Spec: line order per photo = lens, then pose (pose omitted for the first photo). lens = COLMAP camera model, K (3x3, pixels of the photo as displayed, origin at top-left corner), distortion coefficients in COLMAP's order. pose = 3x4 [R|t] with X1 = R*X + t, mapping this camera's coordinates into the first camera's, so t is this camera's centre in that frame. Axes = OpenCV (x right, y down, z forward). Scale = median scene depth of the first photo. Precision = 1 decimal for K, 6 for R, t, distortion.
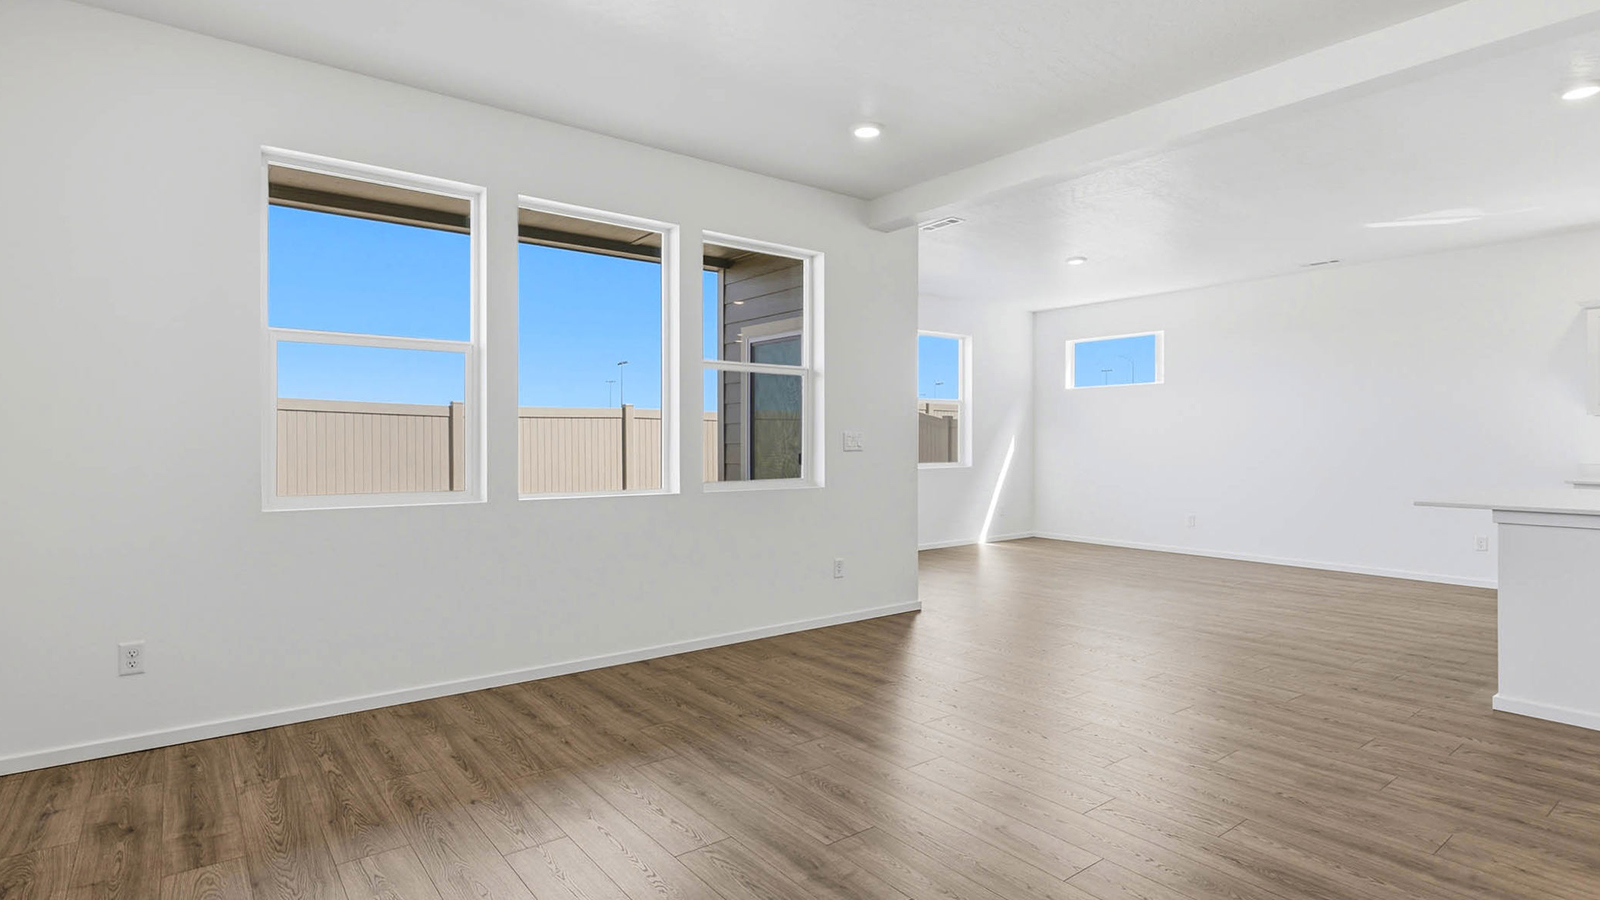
lens RADIAL K [[775.8, 0, 797.7], [0, 775.8, 445.4], [0, 0, 1]] dist [-0.002119, 0.000326]
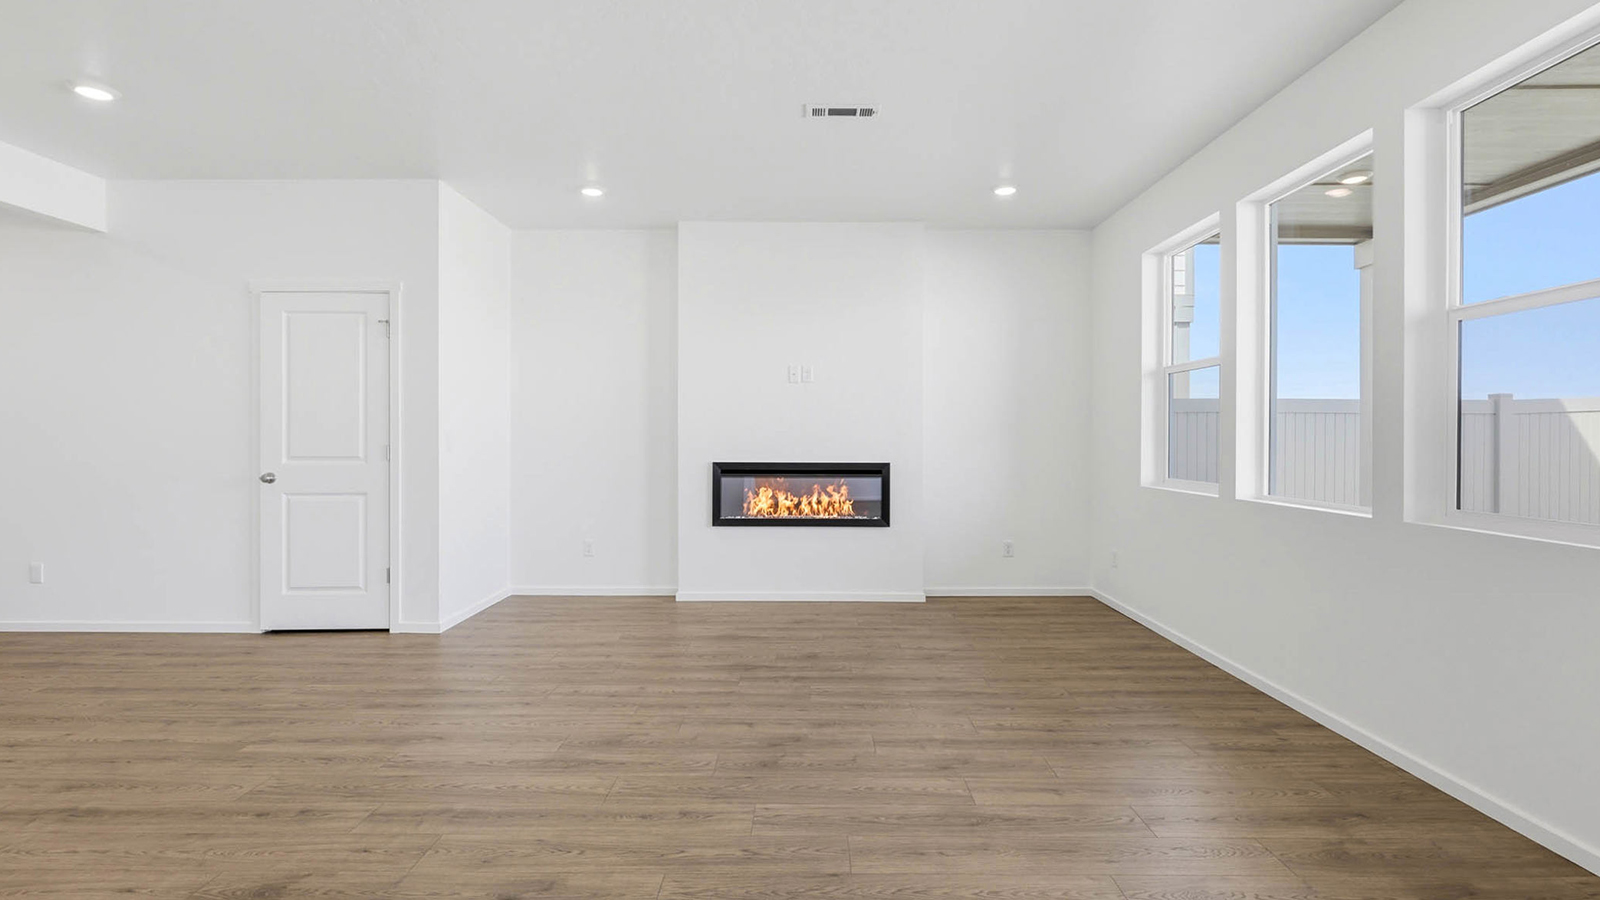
lens RADIAL K [[732.0, 0, 804.3], [0, 732.0, 444.1], [0, 0, 1]] dist [-0.009381, 0.000971]
pose [[-0.613674, 0.000468, -0.789560, 0.833527], [-0.001665, 0.999997, 0.001886, 0.001579], [0.789558, 0.002472, -0.613671, 1.277057]]
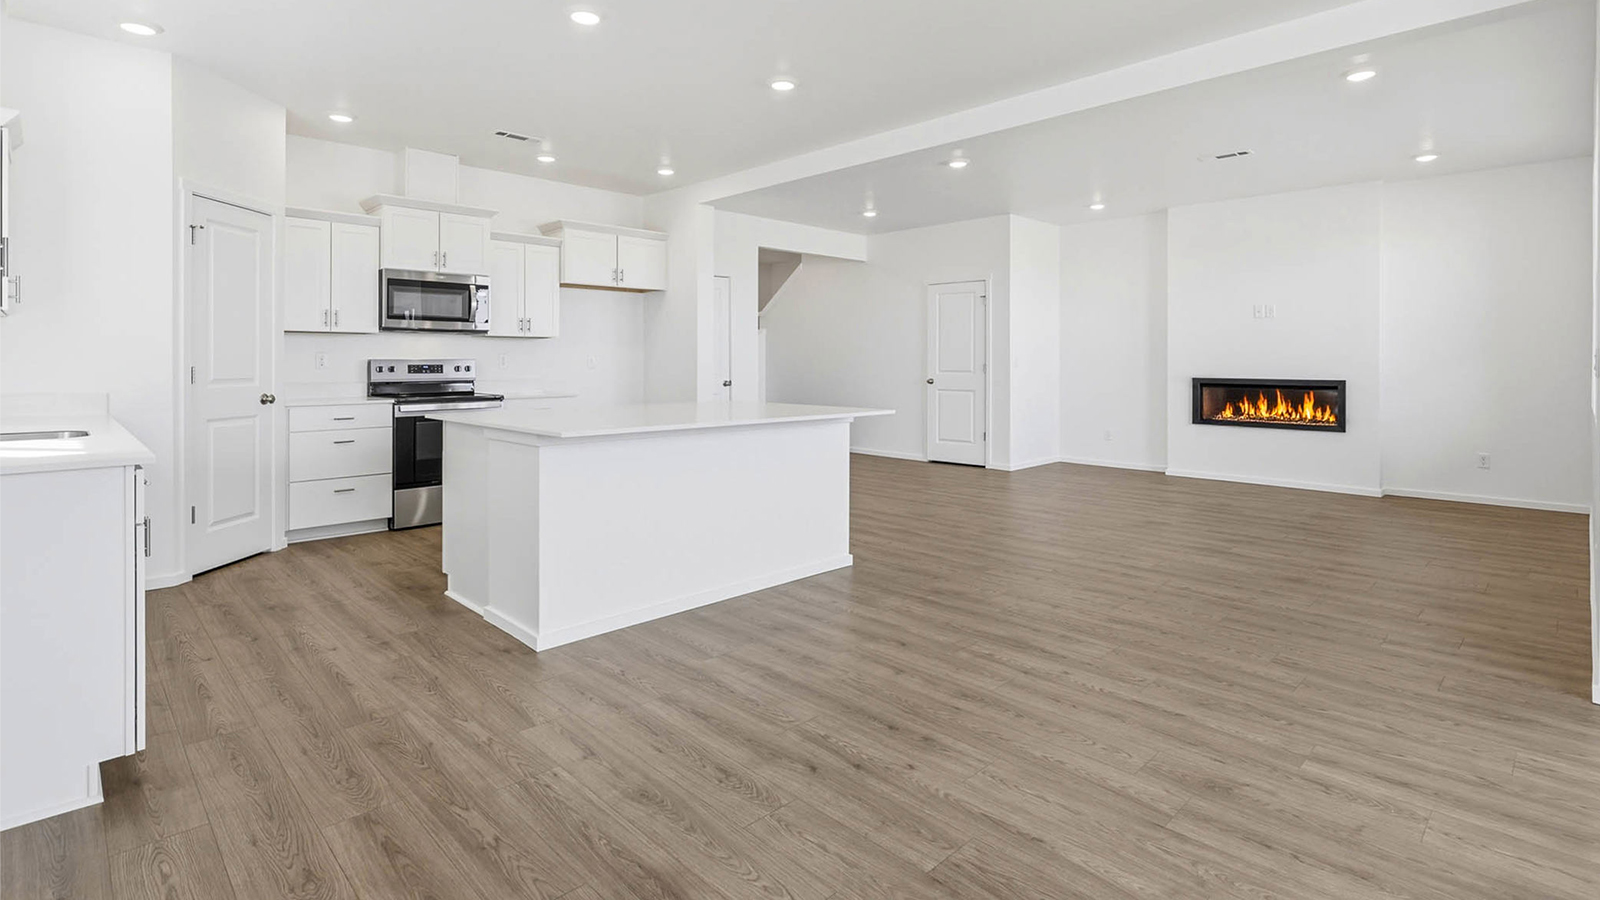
lens RADIAL K [[775.8, 0, 805.4], [0, 775.8, 363.6], [0, 0, 1]] dist [-0.002119, 0.000326]
pose [[-0.993359, -0.001139, -0.115053, 1.119034], [-0.001671, 0.999988, 0.004523, -0.005837], [0.115046, 0.004685, -0.993349, 2.289383]]
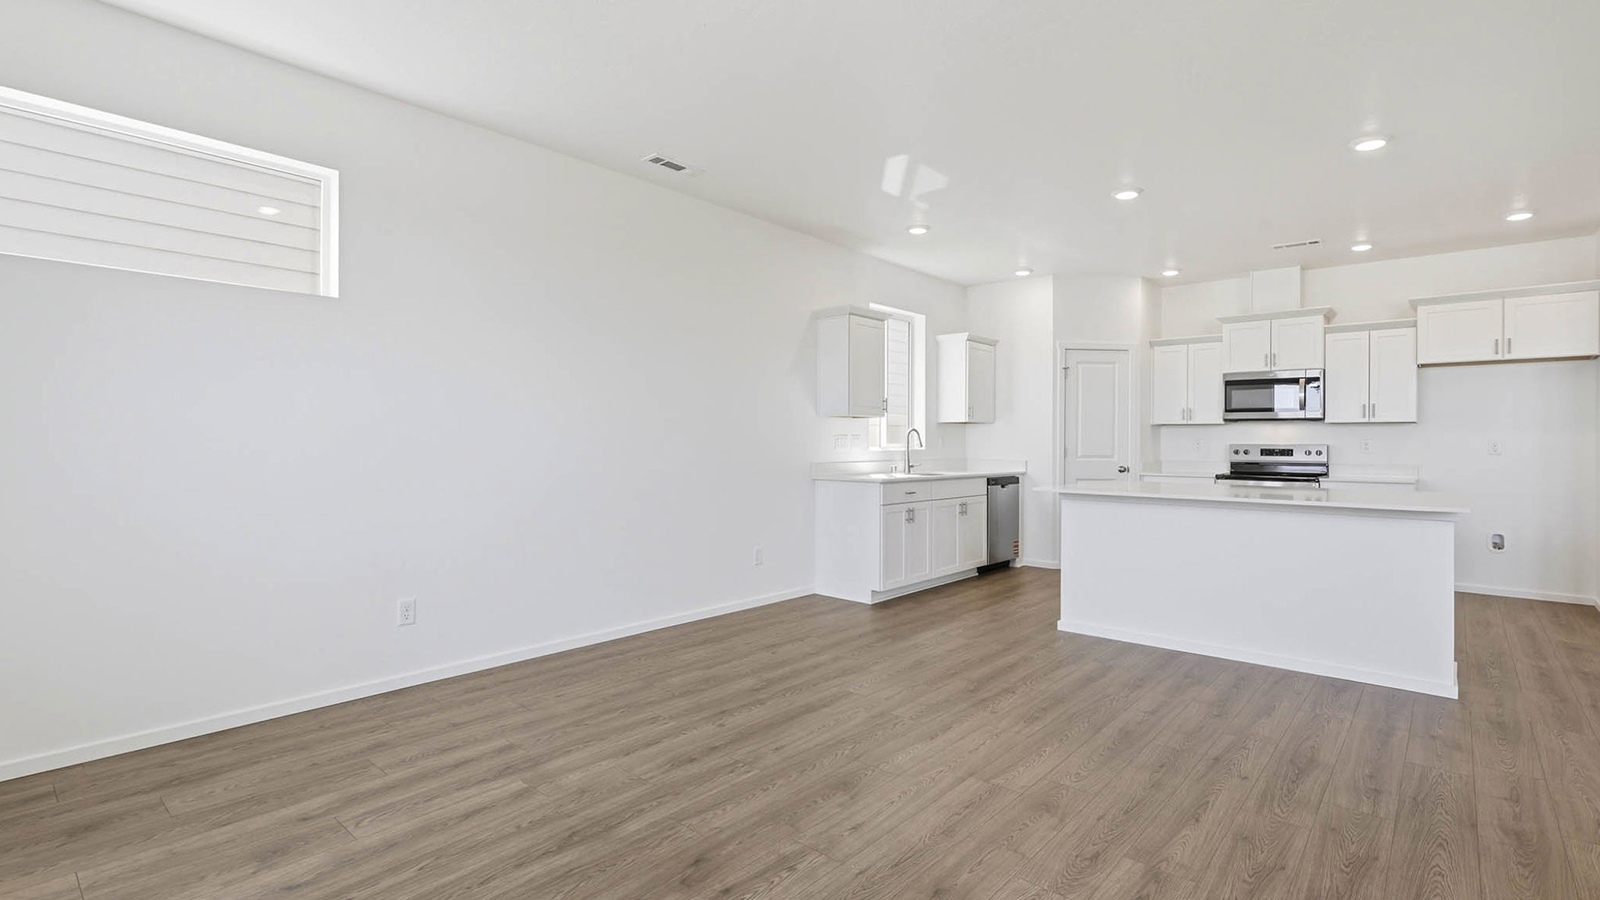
lens RADIAL K [[737.5, 0, 805.5], [0, 737.5, 439.5], [0, 0, 1]] dist [0.004080, 0.000329]
pose [[-0.191996, 0.003348, 0.981390, 0.076021], [-0.004344, 0.999981, -0.004261, -0.004897], [-0.981386, -0.005081, -0.191978, 2.067921]]
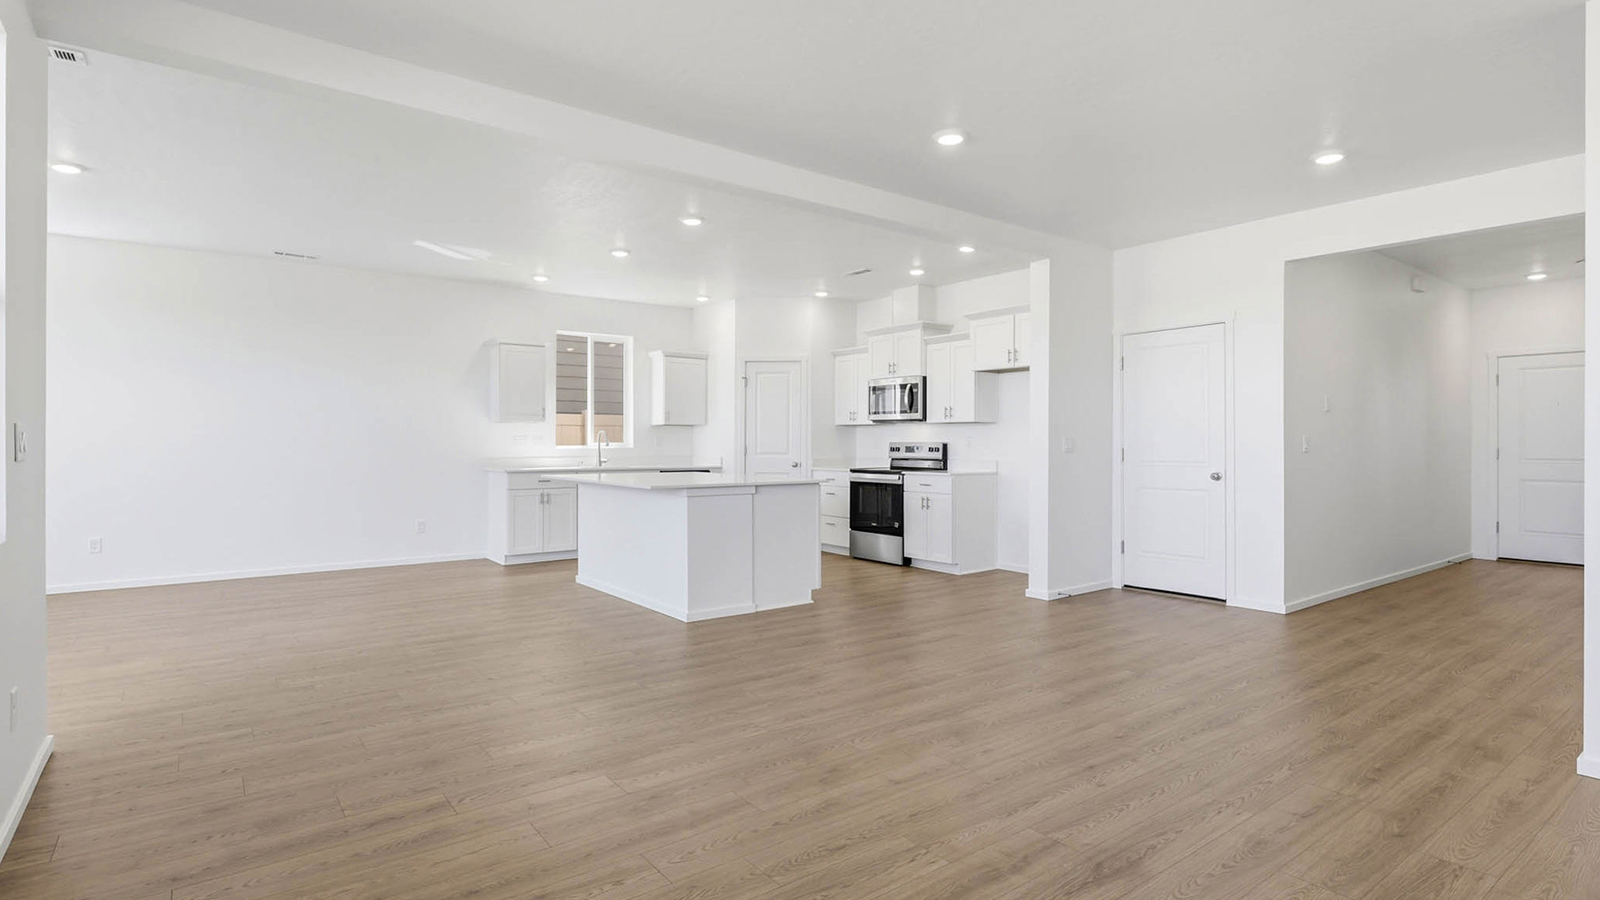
lens RADIAL K [[794.6, 0, 801.7], [0, 794.6, 439.5], [0, 0, 1]] dist [-0.006073, -0.001120]
pose [[0.008129, 0.005401, 0.999952, -0.623458], [-0.000234, 0.999985, -0.005399, -0.000997], [-0.999967, -0.000190, 0.008131, 0.775707]]
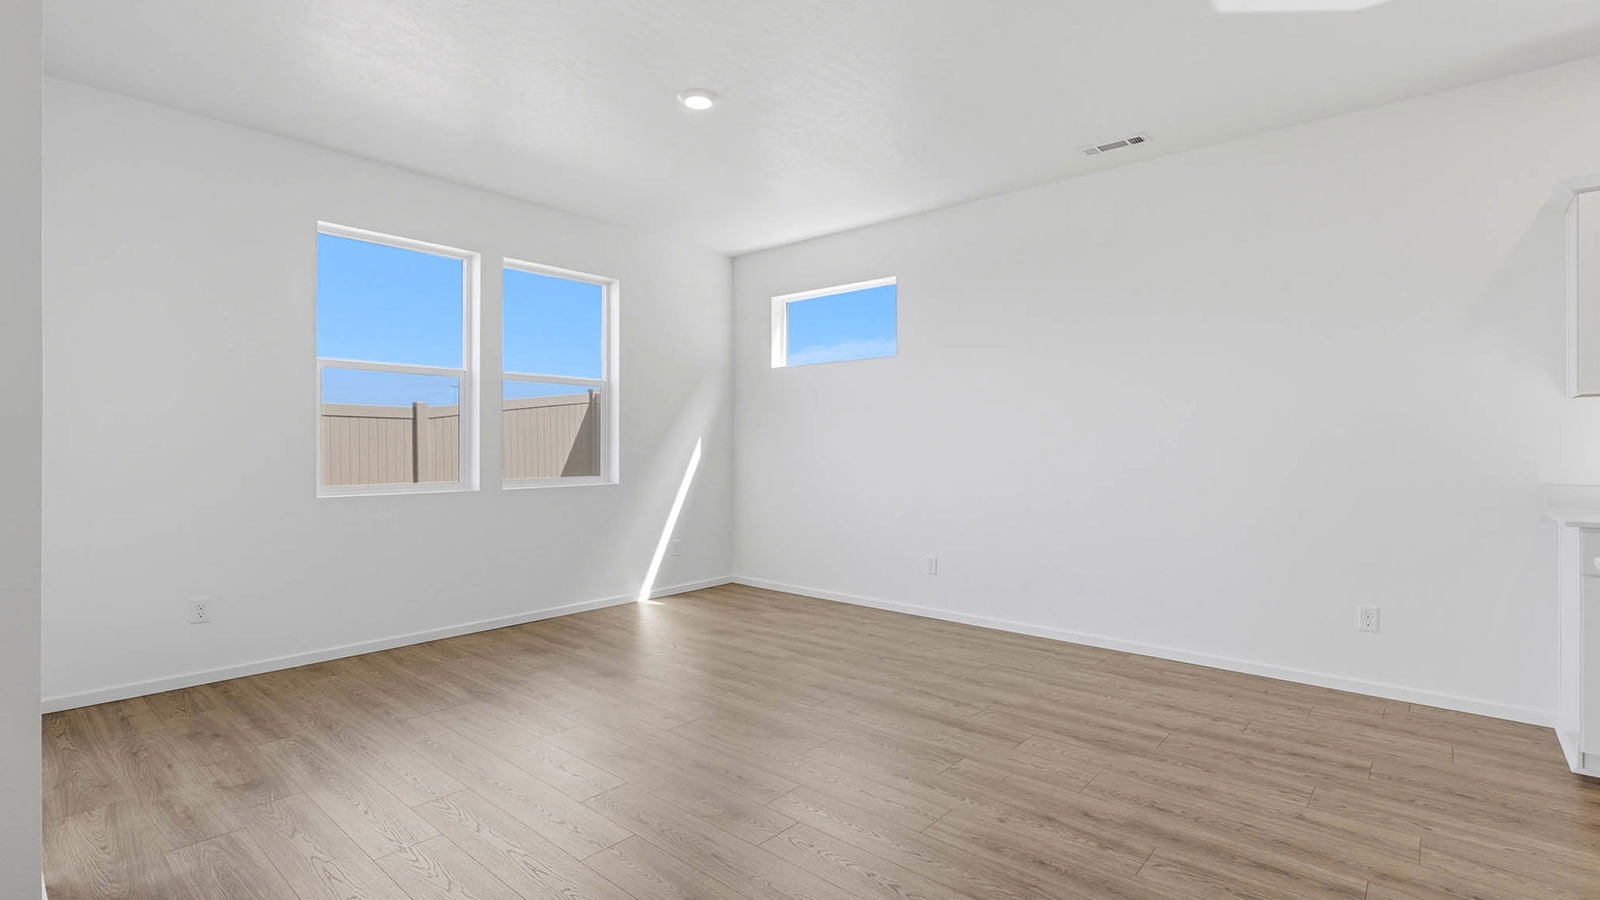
lens RADIAL K [[737.5, 0, 811.6], [0, 737.5, 446.7], [0, 0, 1]] dist [0.004080, 0.000329]
pose [[0.979101, 0.003197, 0.203349, 0.647670], [-0.002292, 0.999986, -0.004684, 0.001493], [-0.203362, 0.004120, 0.979095, 1.025001]]
